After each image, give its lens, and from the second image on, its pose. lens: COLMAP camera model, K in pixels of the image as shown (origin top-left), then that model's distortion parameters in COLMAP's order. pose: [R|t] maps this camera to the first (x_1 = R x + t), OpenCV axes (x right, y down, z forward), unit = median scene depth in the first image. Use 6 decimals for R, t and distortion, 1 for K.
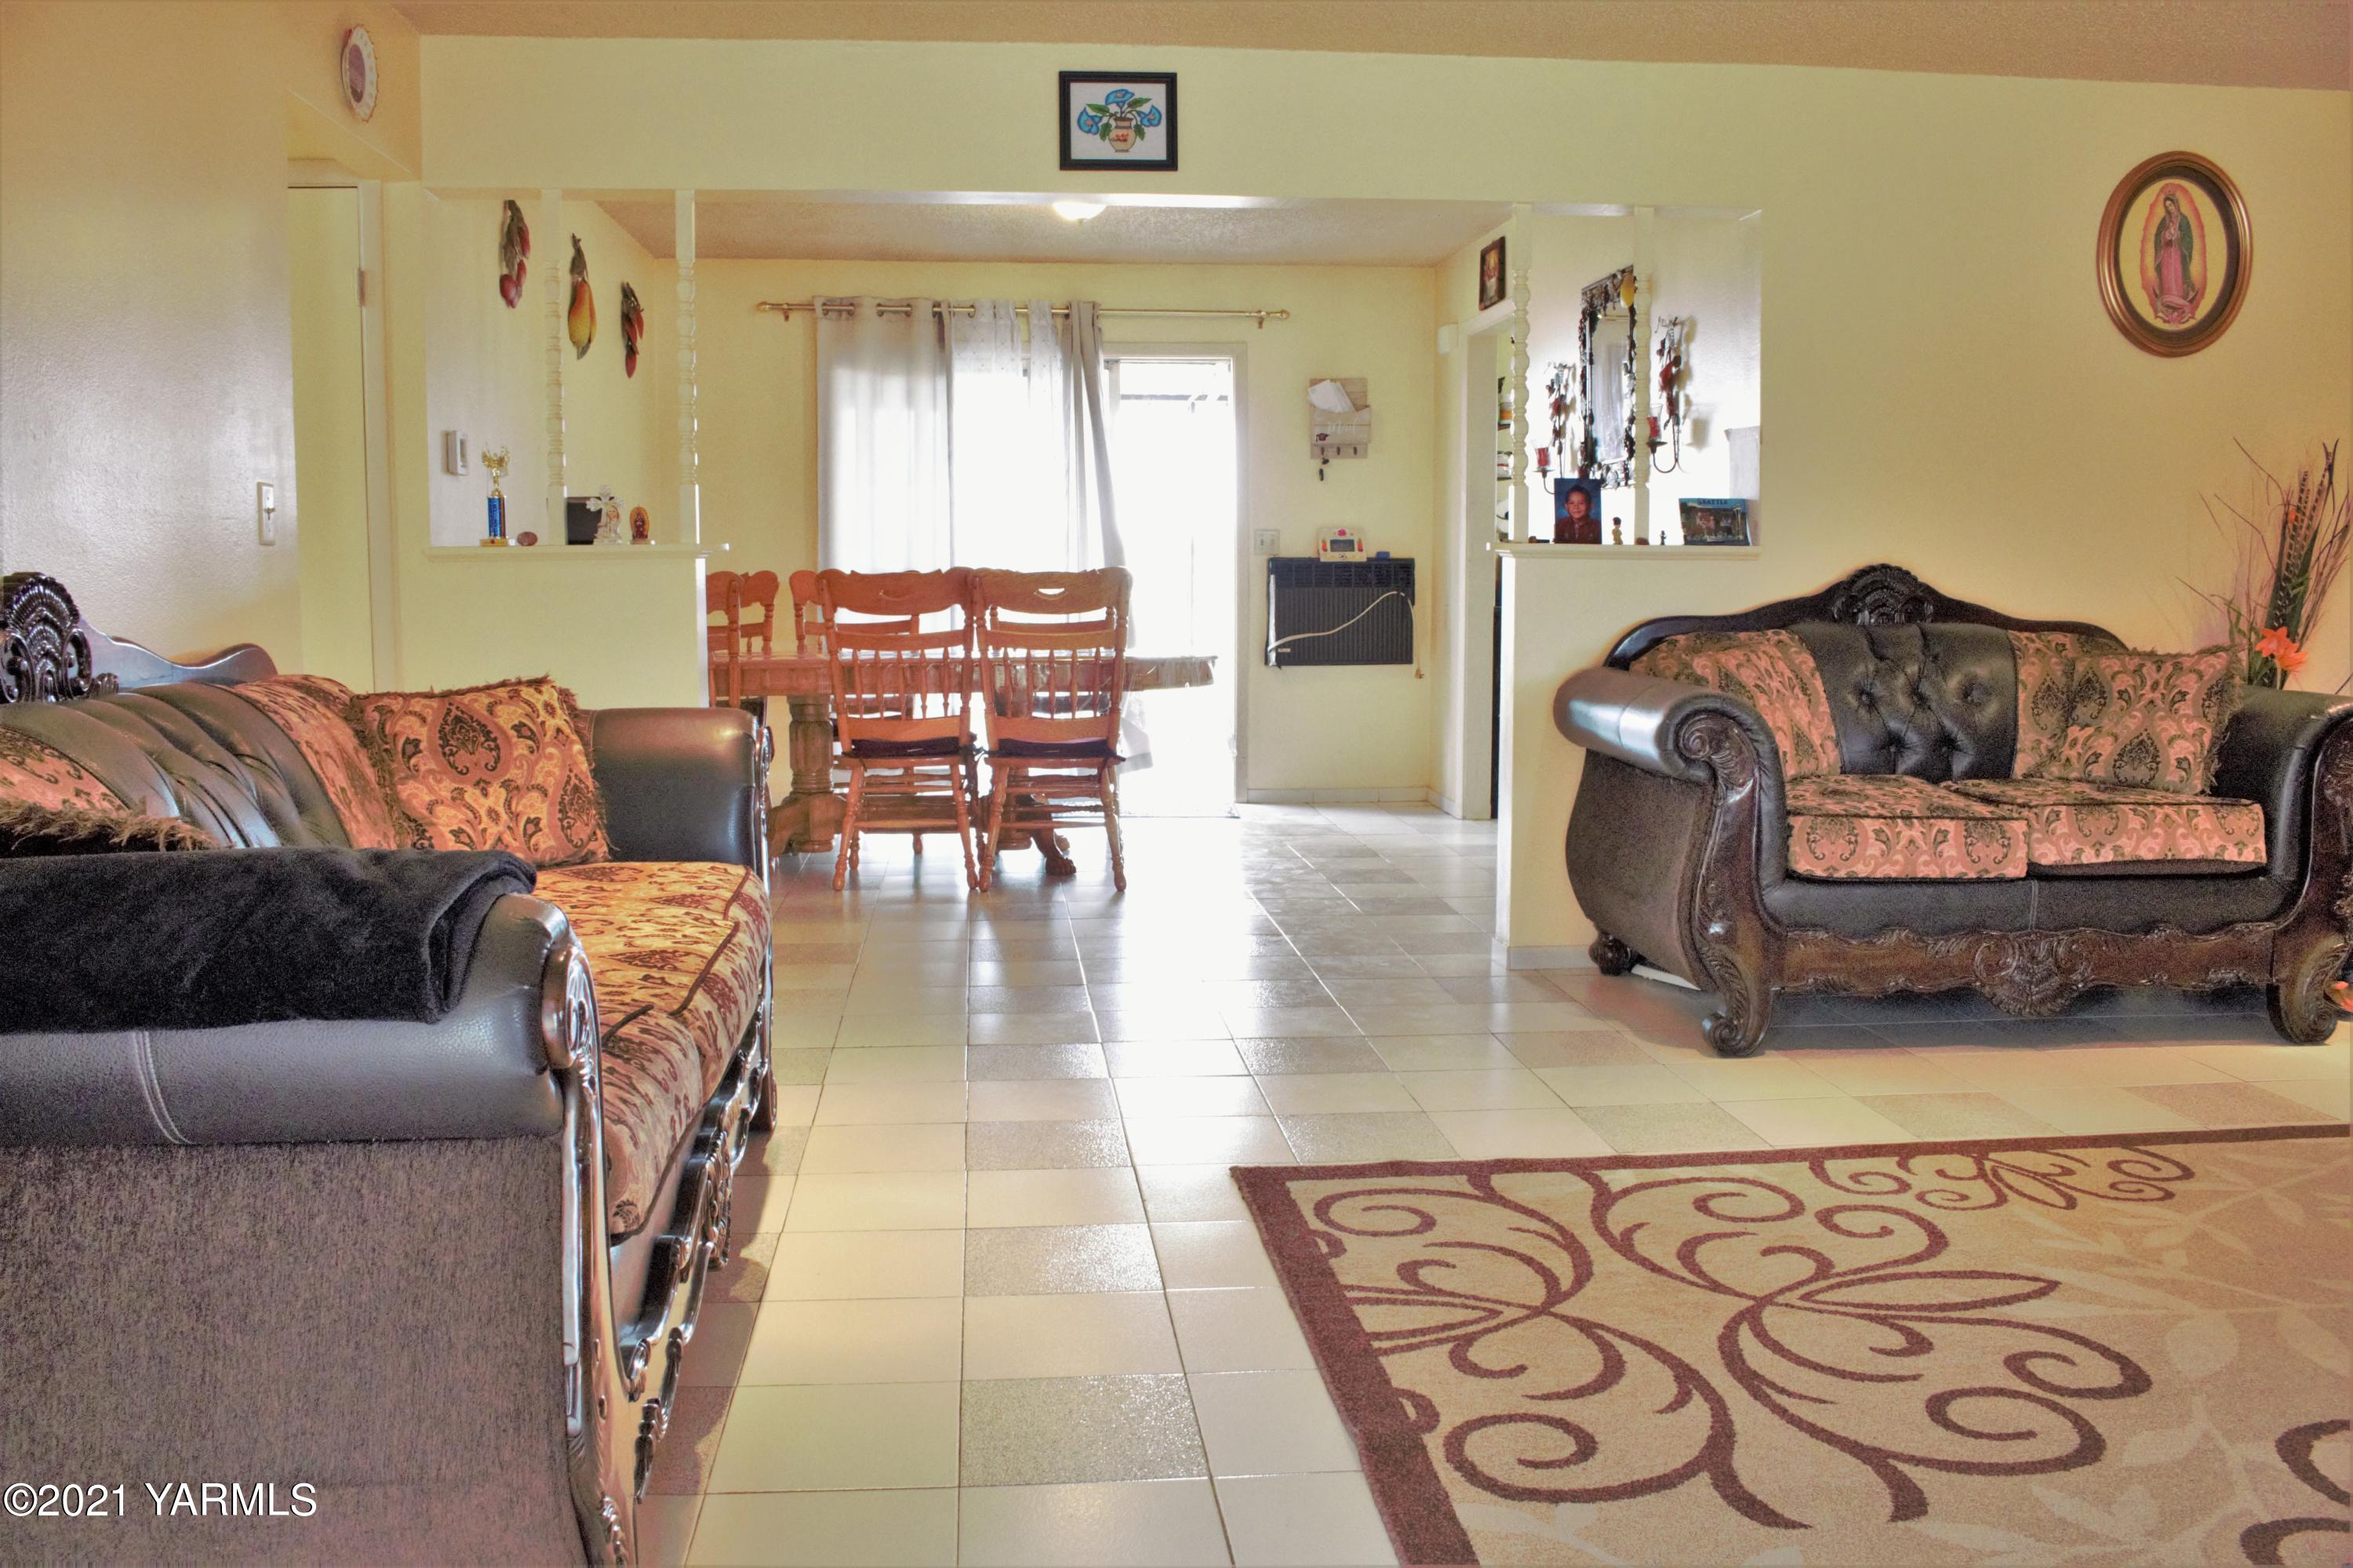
lens RADIAL K [[1958.5, 0, 1176.5], [0, 1958.5, 784.0], [0, 0, 1]] dist [-0.144245, 0.126004]
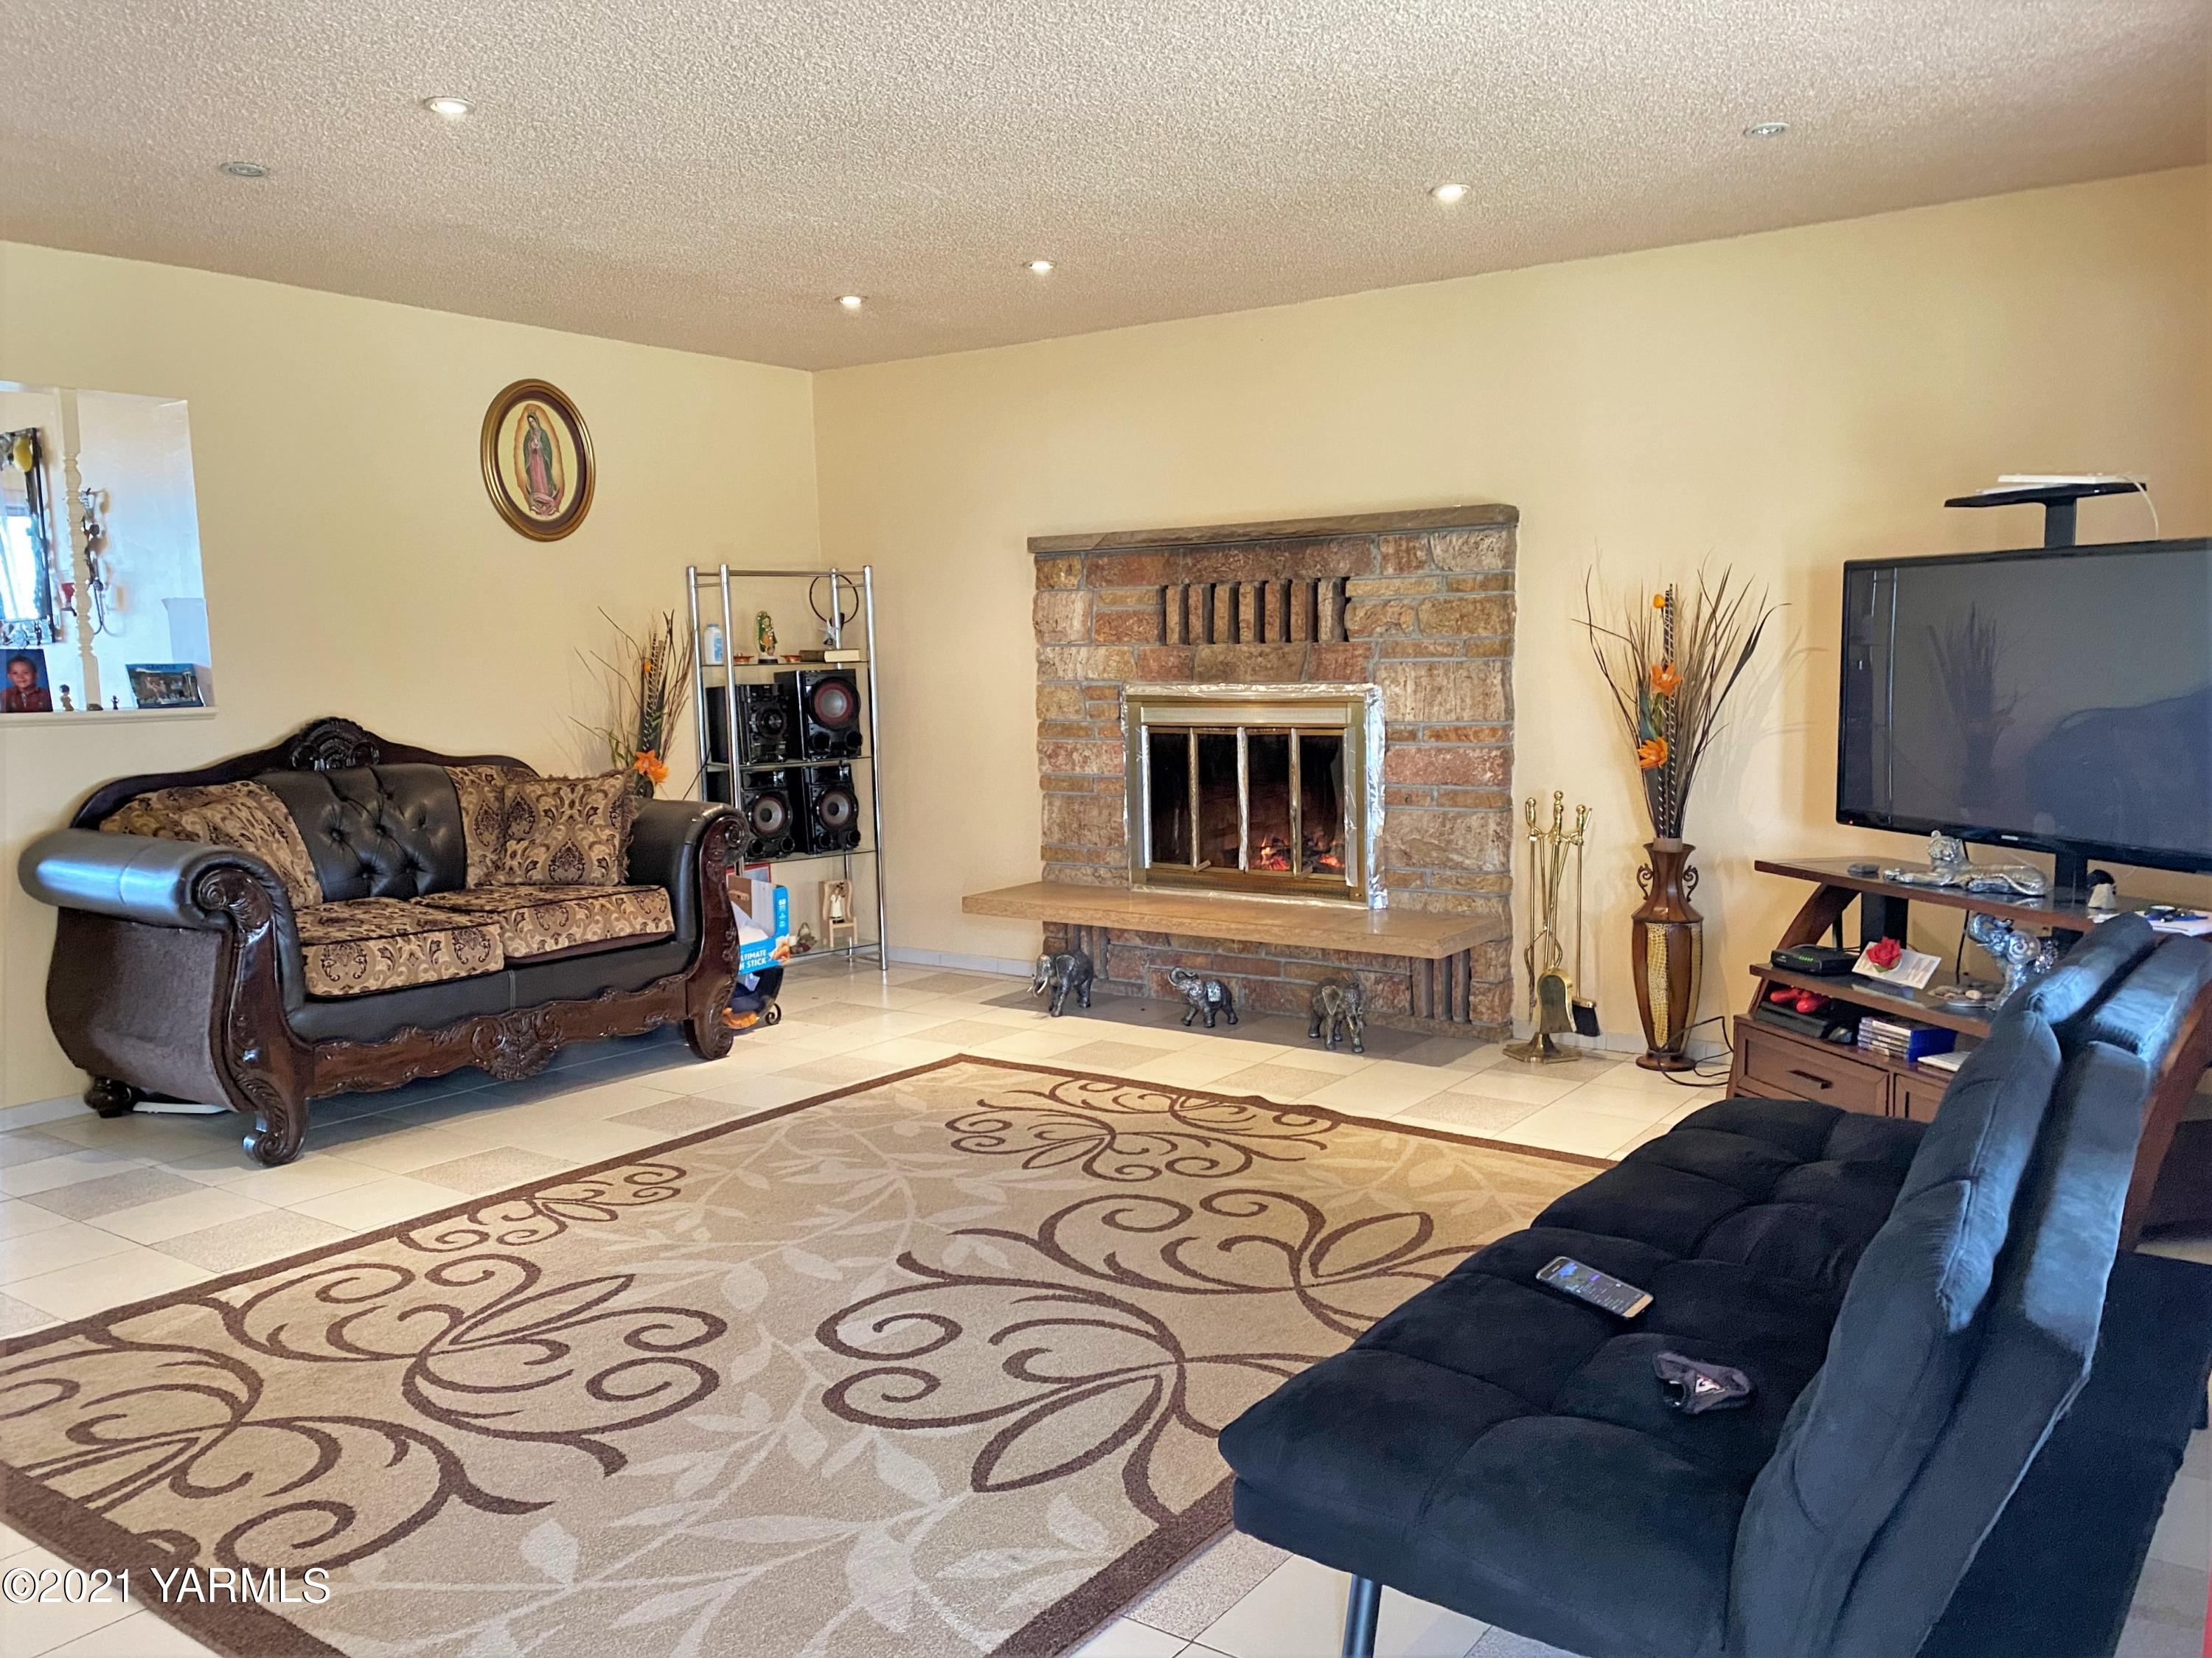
lens RADIAL K [[1742.6, 0, 1098.8], [0, 1742.6, 782.6], [0, 0, 1]] dist [0.032108, 0.004260]
pose [[0.667213, -0.069858, 0.741584, -0.139873], [0.103127, 0.994668, 0.000914, -0.033973], [-0.737694, 0.075867, 0.670859, -0.067872]]
